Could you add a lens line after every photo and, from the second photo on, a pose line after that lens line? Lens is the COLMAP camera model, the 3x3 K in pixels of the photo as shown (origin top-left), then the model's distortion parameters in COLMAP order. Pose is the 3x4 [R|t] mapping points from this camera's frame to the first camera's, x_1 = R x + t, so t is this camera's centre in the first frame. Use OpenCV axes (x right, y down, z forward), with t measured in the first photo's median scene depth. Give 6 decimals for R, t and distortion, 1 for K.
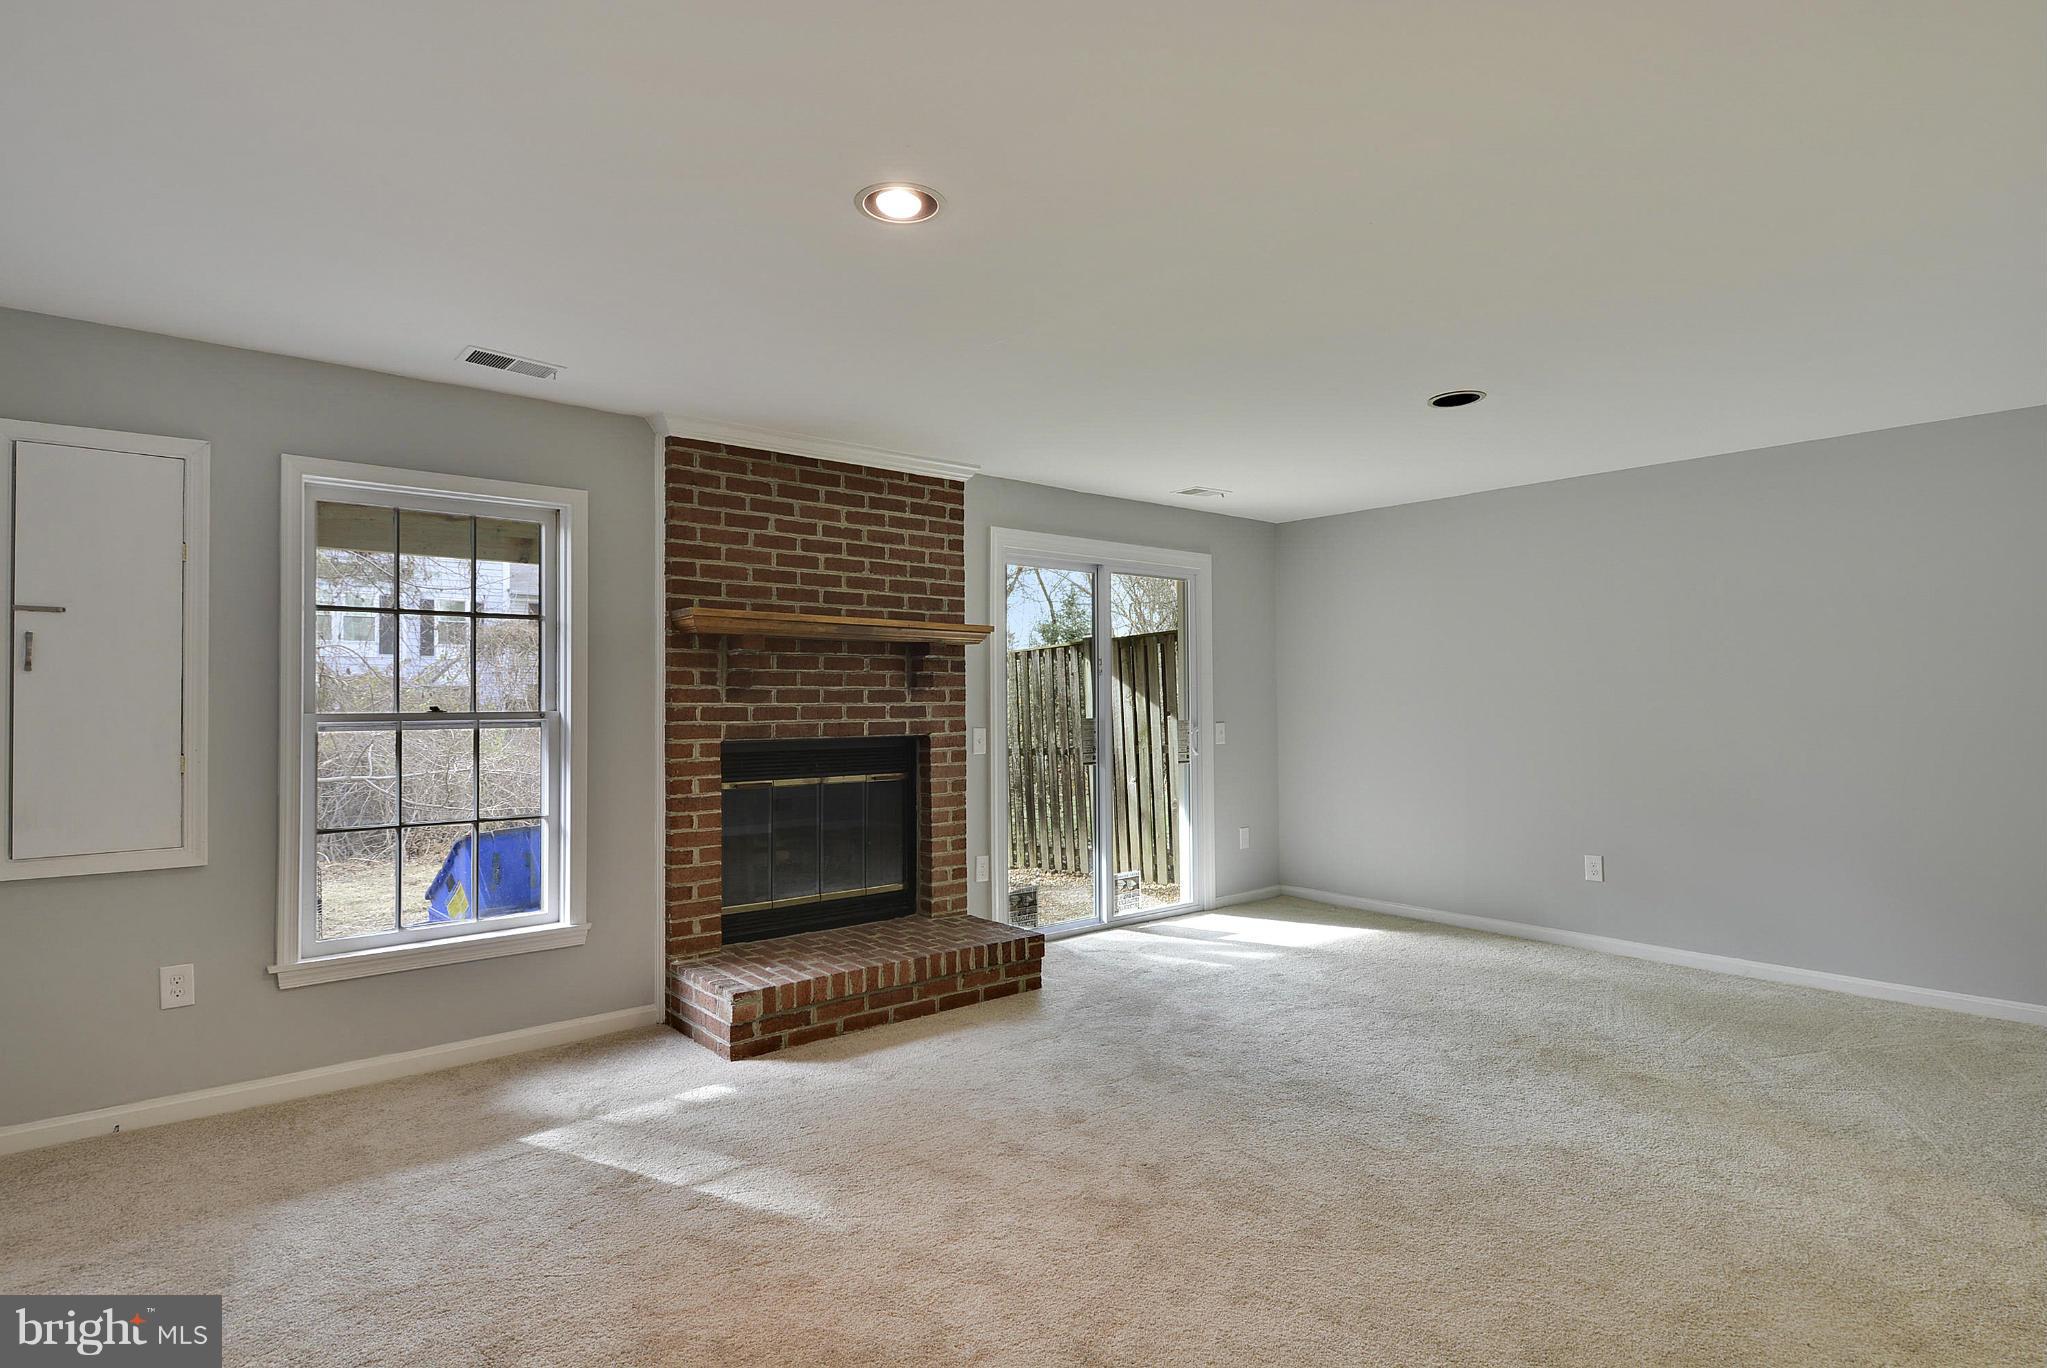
lens RADIAL K [[1068.0, 0, 1023.5], [0, 1068.0, 684.0], [0, 0, 1]] dist [-0.000365, -0.000942]
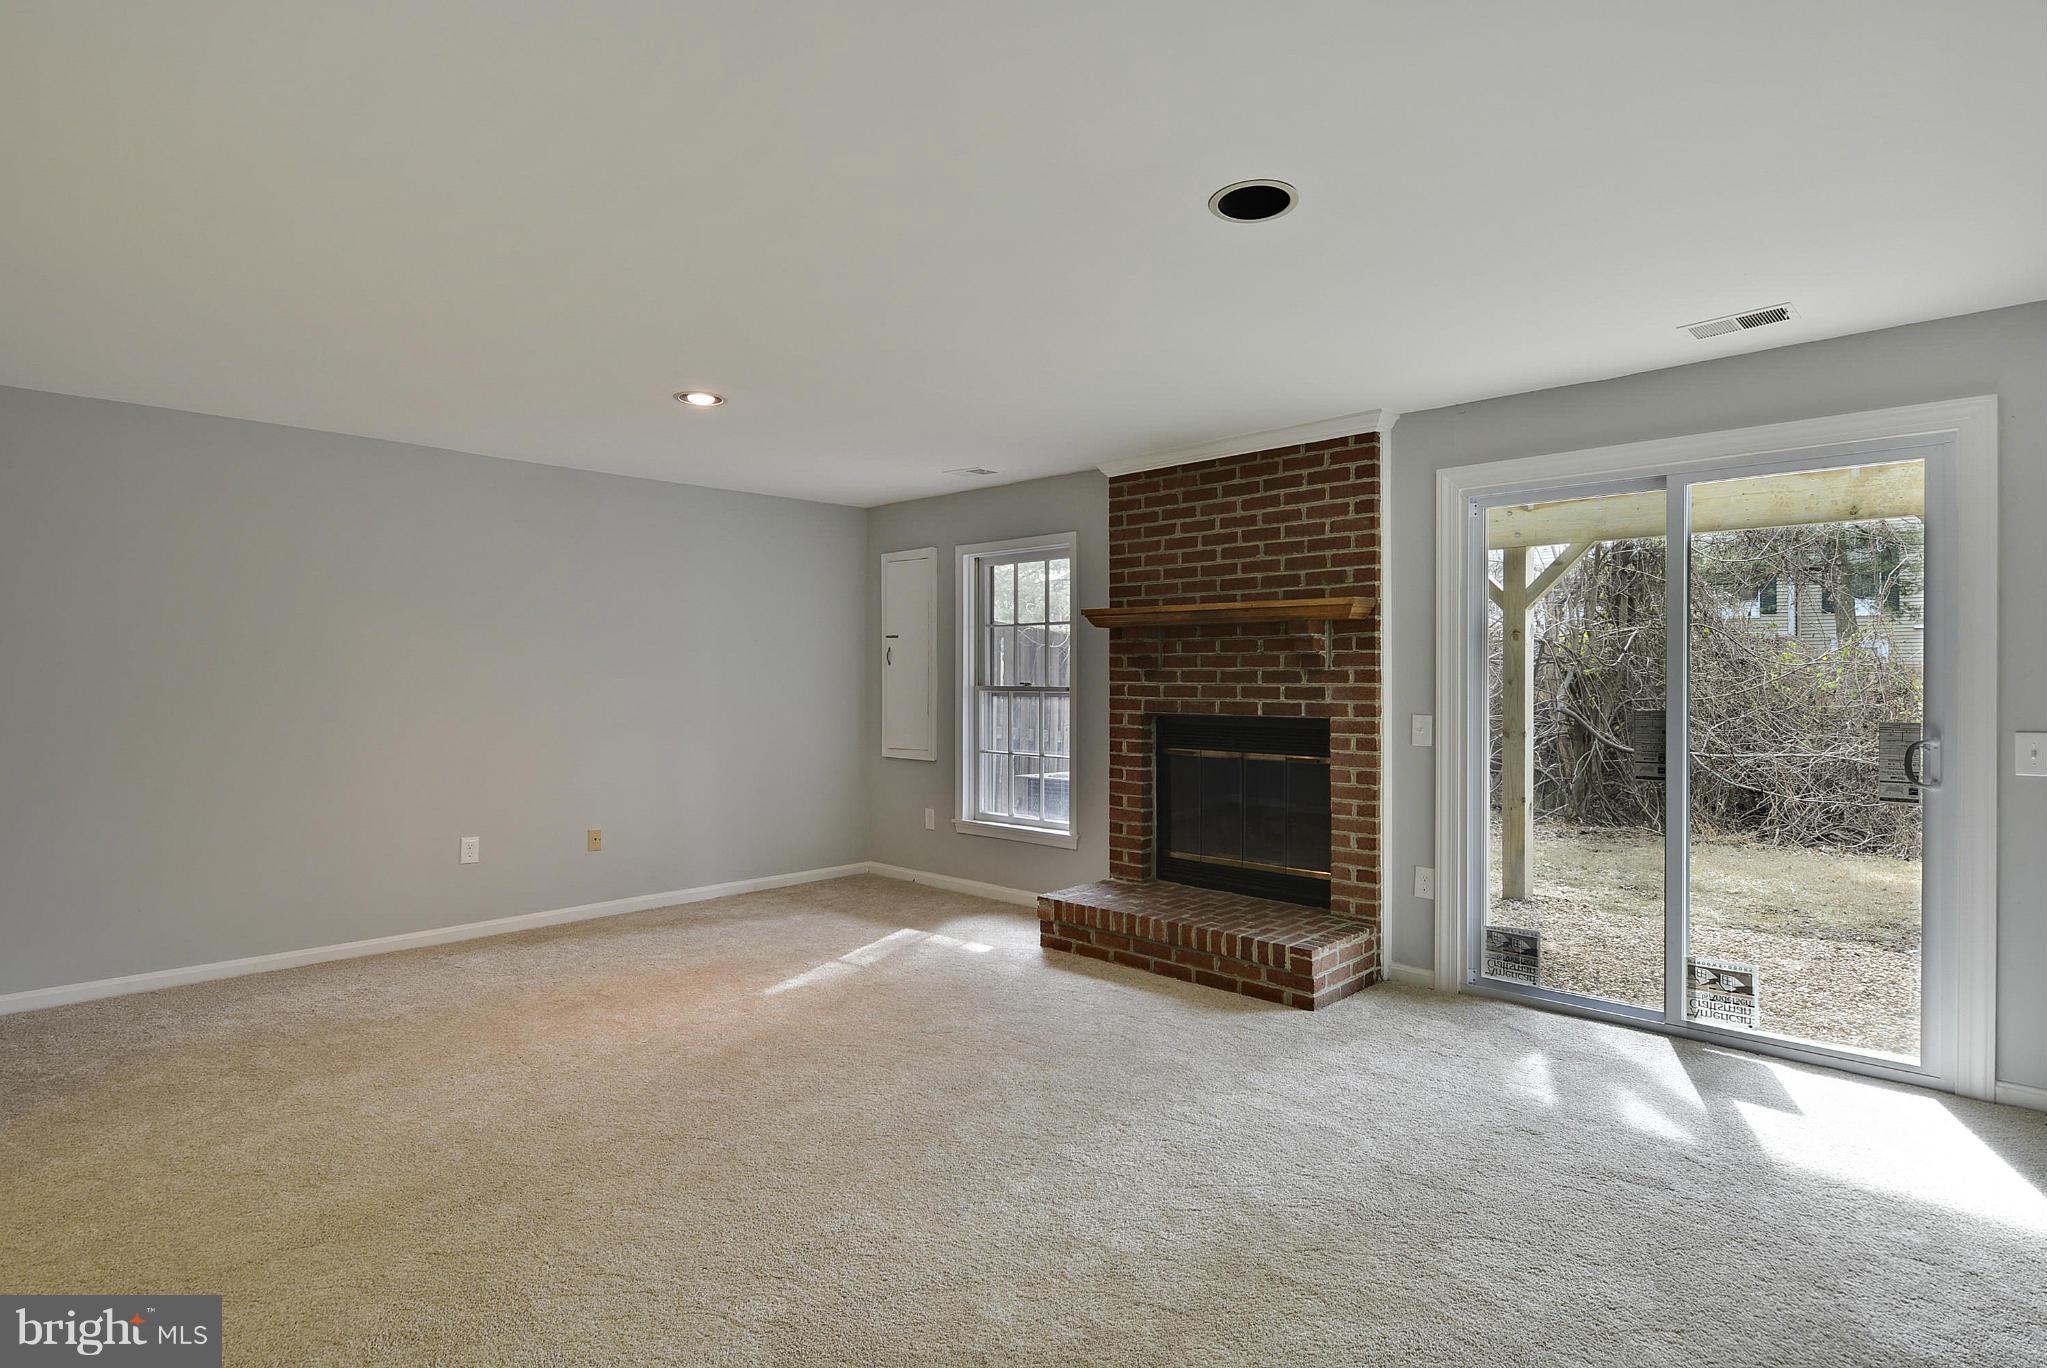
lens RADIAL K [[1068.0, 0, 1023.5], [0, 1068.0, 684.0], [0, 0, 1]] dist [-0.000365, -0.000942]
pose [[0.095832, 0.010285, -0.995344, 0.868555], [0.012086, 0.999861, 0.011496, 0.003963], [0.995324, -0.013132, 0.095694, 0.691117]]
